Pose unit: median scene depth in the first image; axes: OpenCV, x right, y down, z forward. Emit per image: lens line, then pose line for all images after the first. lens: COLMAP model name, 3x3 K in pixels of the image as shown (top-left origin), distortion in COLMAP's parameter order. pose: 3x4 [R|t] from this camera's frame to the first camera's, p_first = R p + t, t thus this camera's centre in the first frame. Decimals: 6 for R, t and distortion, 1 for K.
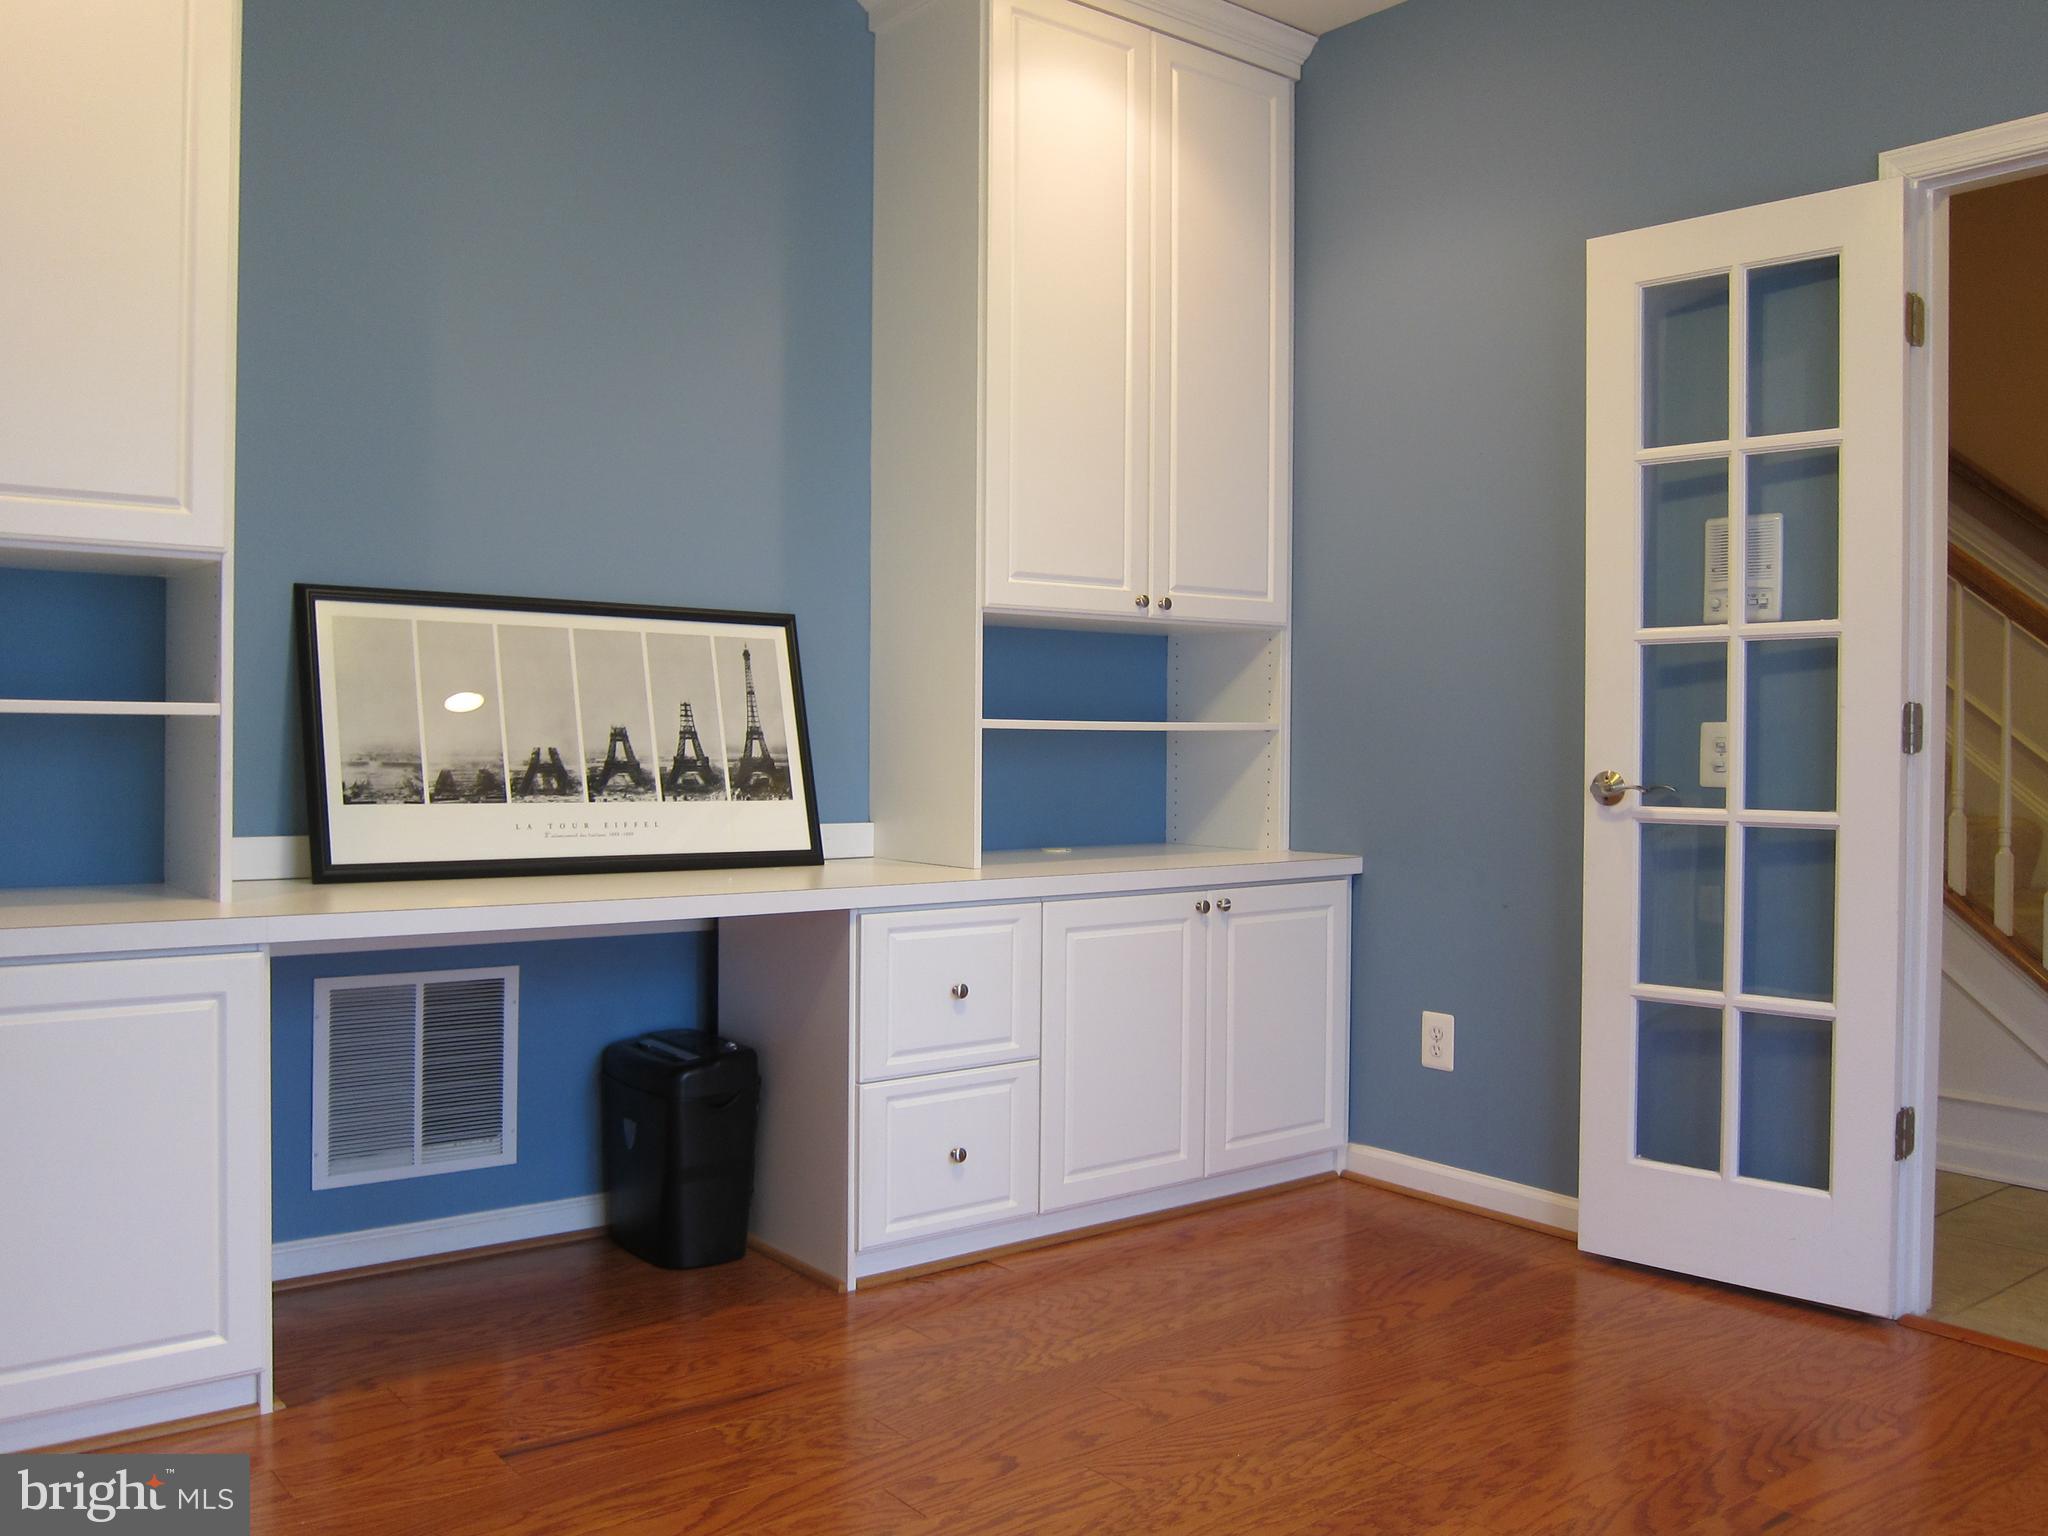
lens RADIAL K [[1712.0, 0, 1027.5], [0, 1712.0, 766.5], [0, 0, 1]] dist [-0.056558, 0.020962]
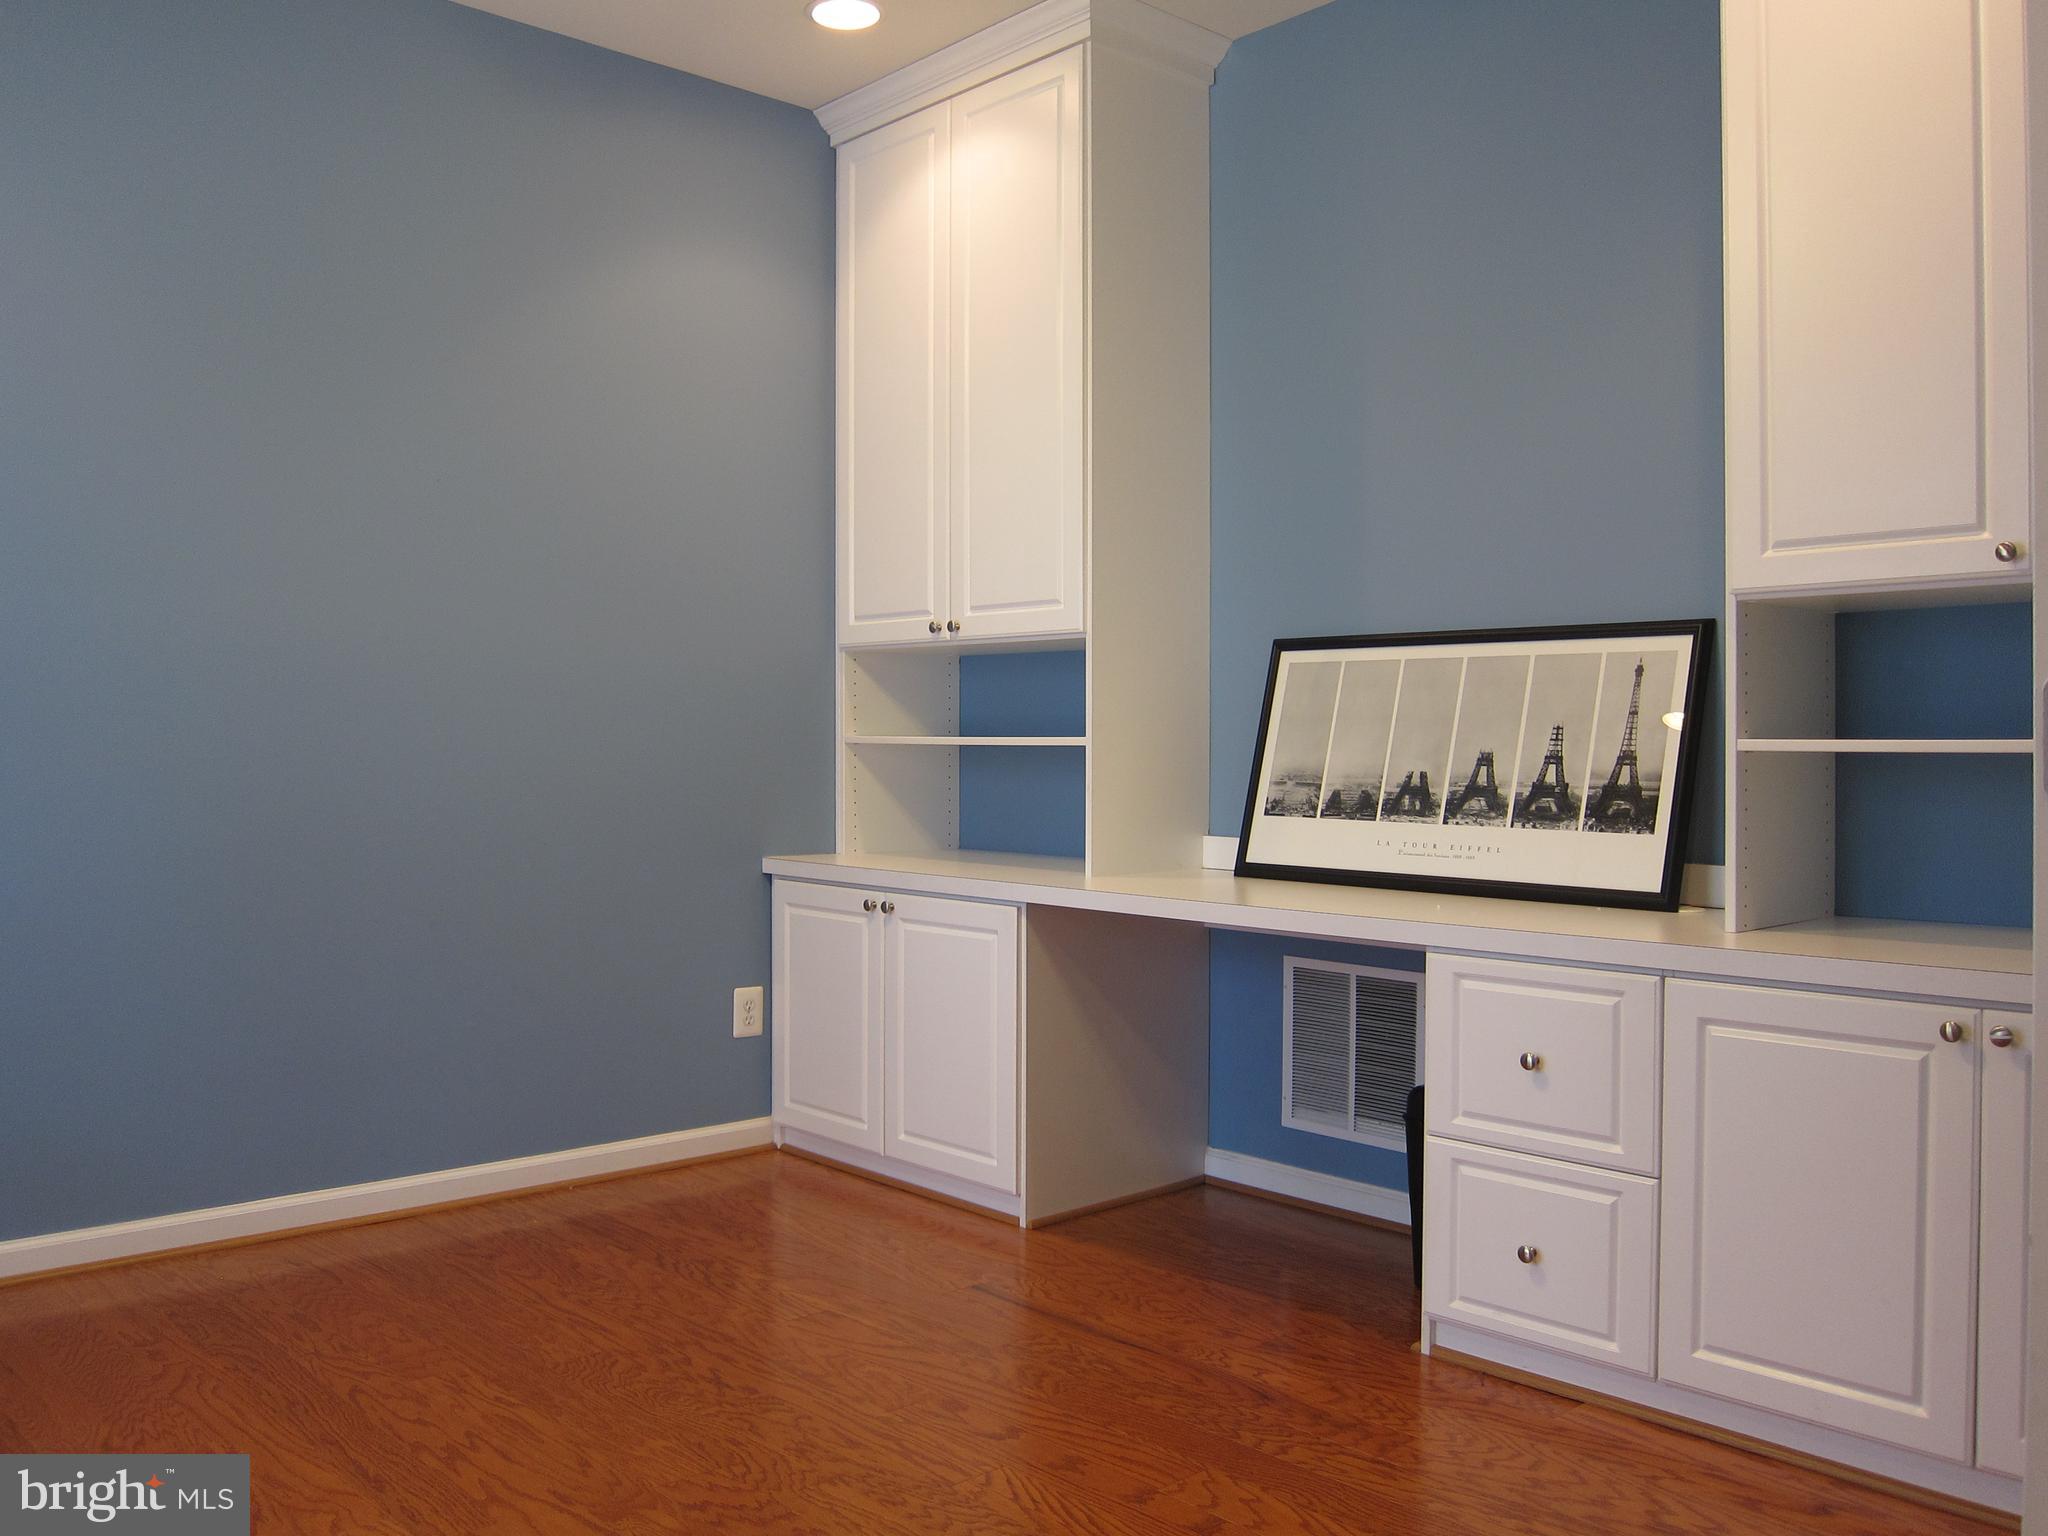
lens RADIAL K [[1712.0, 0, 1022.0], [0, 1712.0, 771.5], [0, 0, 1]] dist [-0.056558, 0.020962]
pose [[0.075770, 0.005101, -0.997112, 0.770313], [-0.022092, 0.999750, 0.003436, -0.009206], [0.996881, 0.021768, 0.075864, 0.671855]]
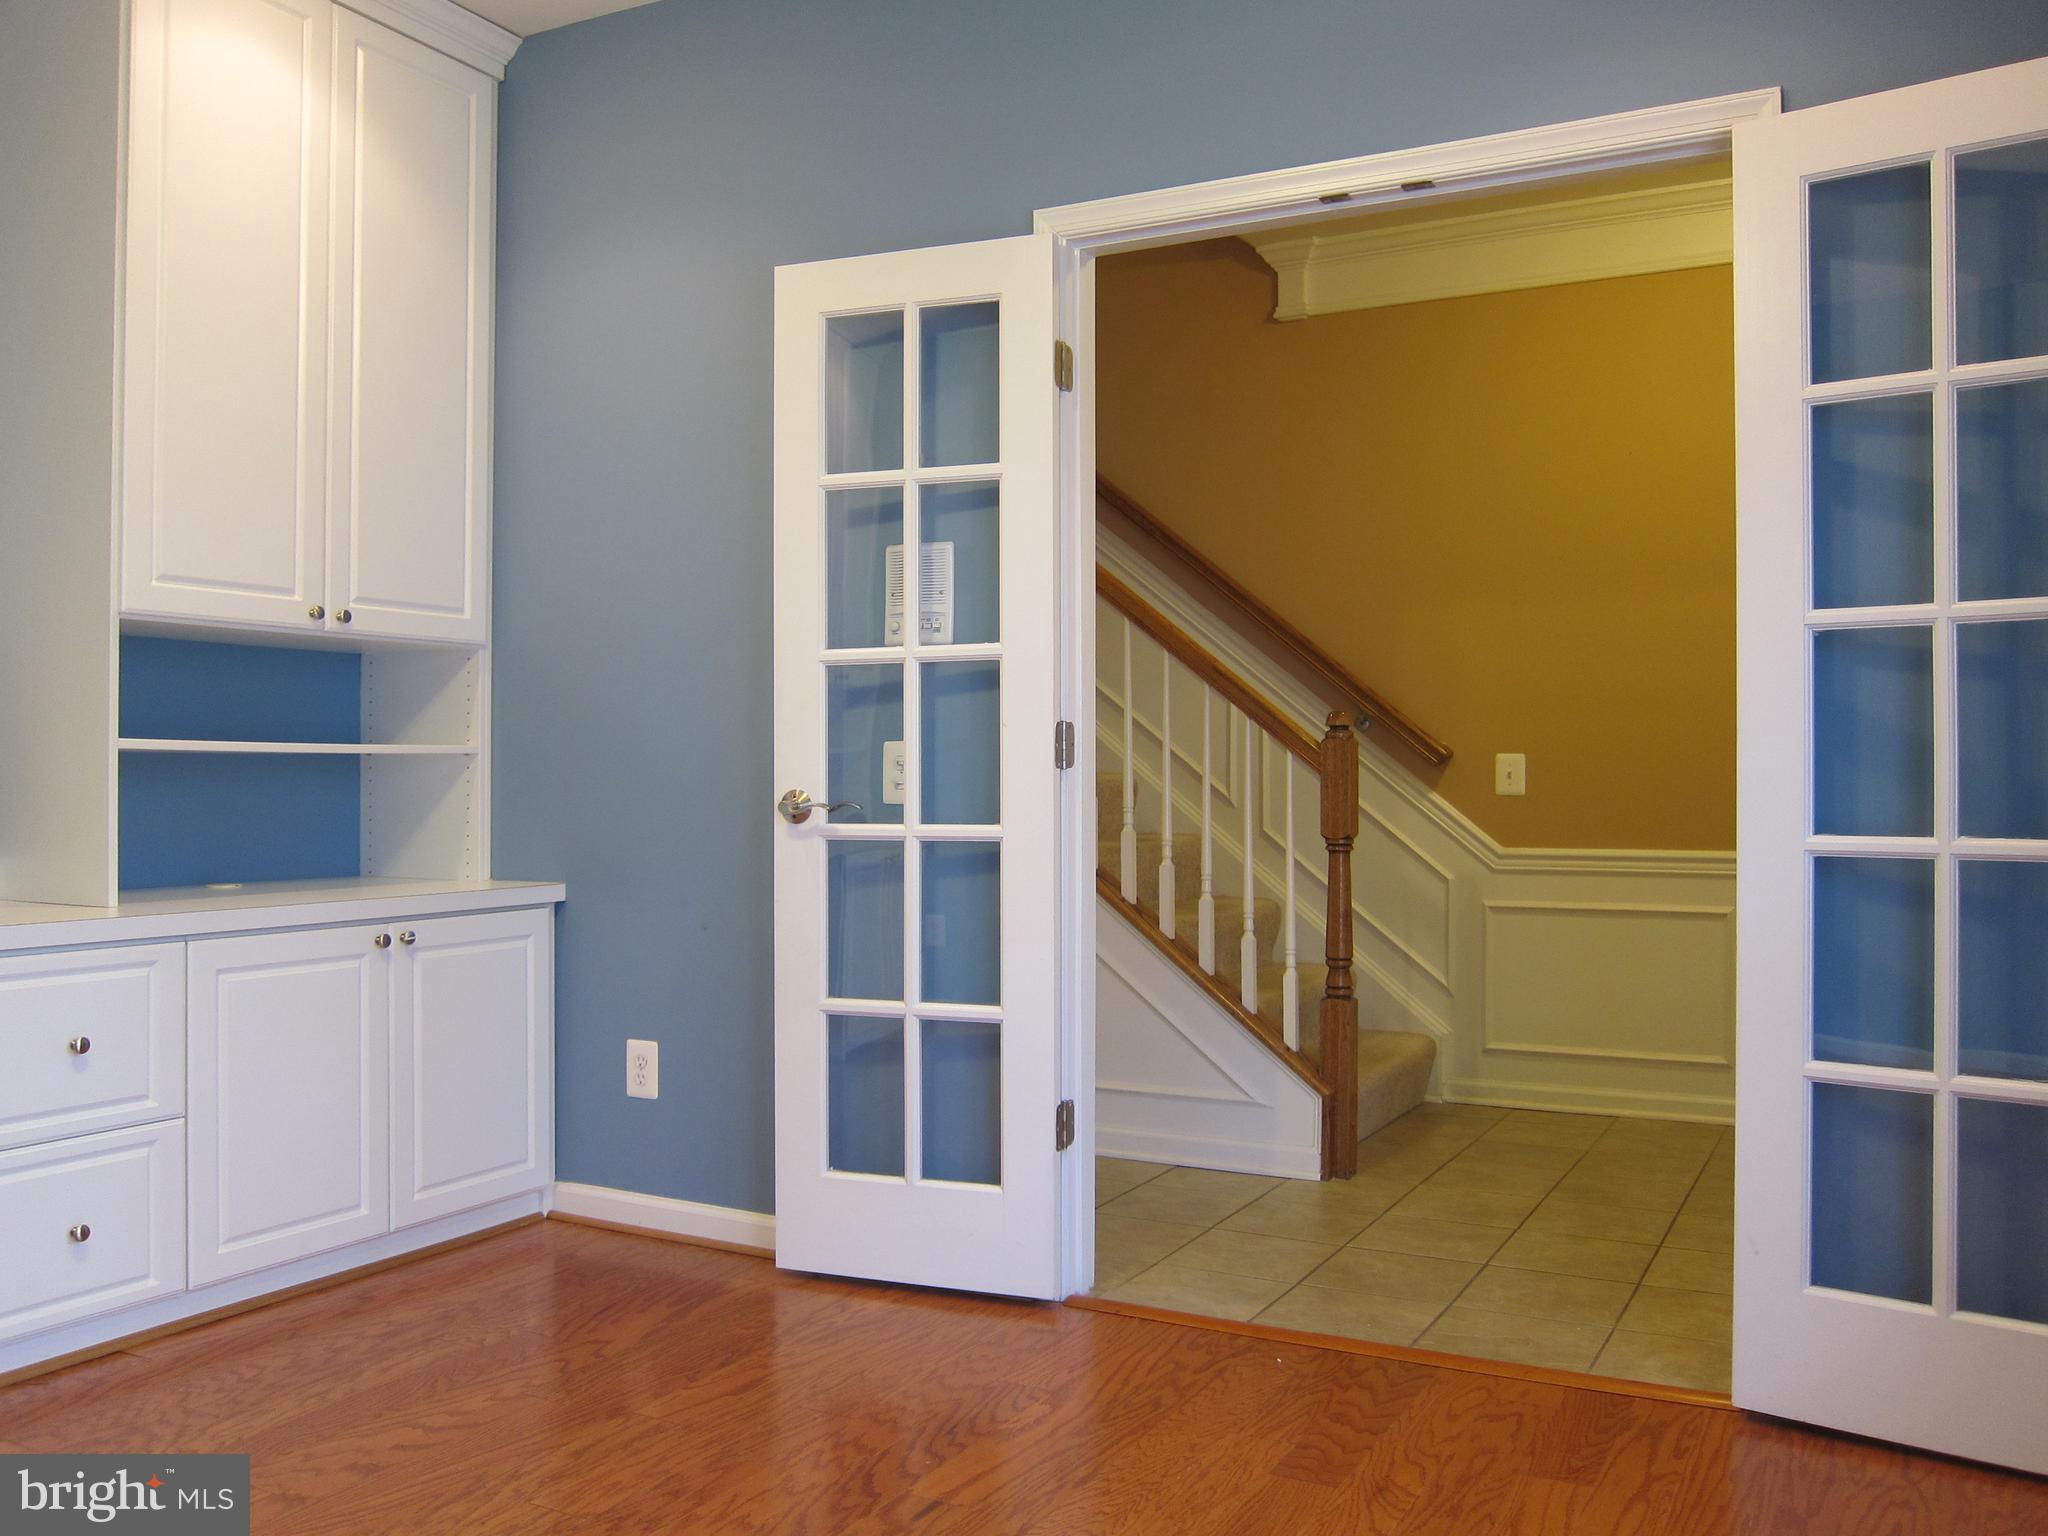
lens RADIAL K [[1712.0, 0, 1022.0], [0, 1712.0, 765.2], [0, 0, 1]] dist [-0.056558, 0.020962]
pose [[0.918383, -0.003129, 0.395681, 0.062445], [0.012649, 0.999690, -0.021452, 0.011827], [-0.395491, 0.024706, 0.918137, 0.011301]]
